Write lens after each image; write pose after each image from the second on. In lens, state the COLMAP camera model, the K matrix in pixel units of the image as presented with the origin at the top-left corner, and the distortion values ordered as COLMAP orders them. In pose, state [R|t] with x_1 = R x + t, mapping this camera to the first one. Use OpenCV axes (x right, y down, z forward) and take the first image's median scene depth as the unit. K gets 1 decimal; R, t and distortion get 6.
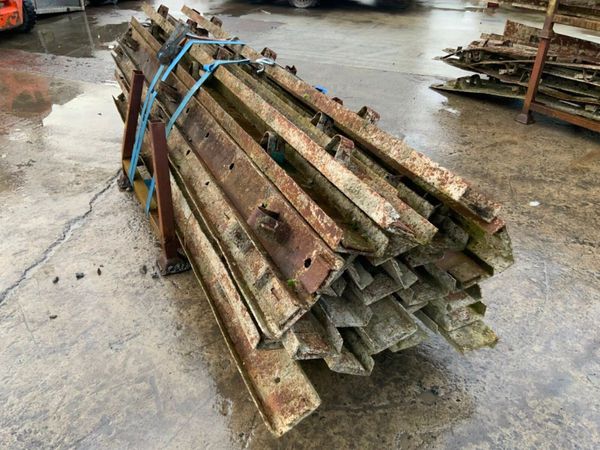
lens RADIAL K [[507.7, 0, 299.6], [0, 507.7, 225.5], [0, 0, 1]] dist [0.040986, -0.086312]
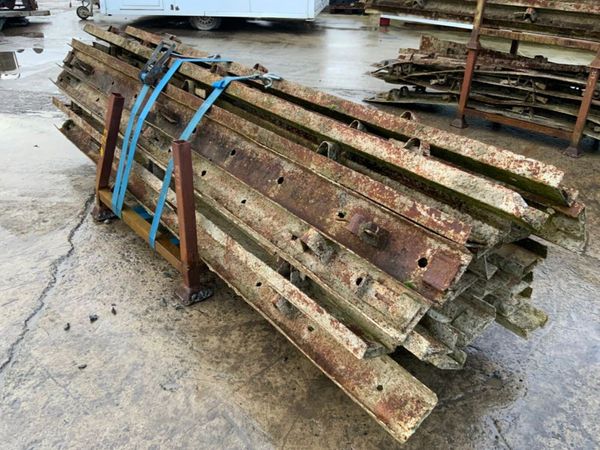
lens RADIAL K [[507.7, 0, 295.8], [0, 507.7, 225.4], [0, 0, 1]] dist [0.040986, -0.086312]
pose [[0.971474, -0.101969, 0.214102, -0.299869], [0.110723, 0.993420, -0.029268, 0.001219], [-0.209709, 0.052139, 0.976373, 0.041297]]
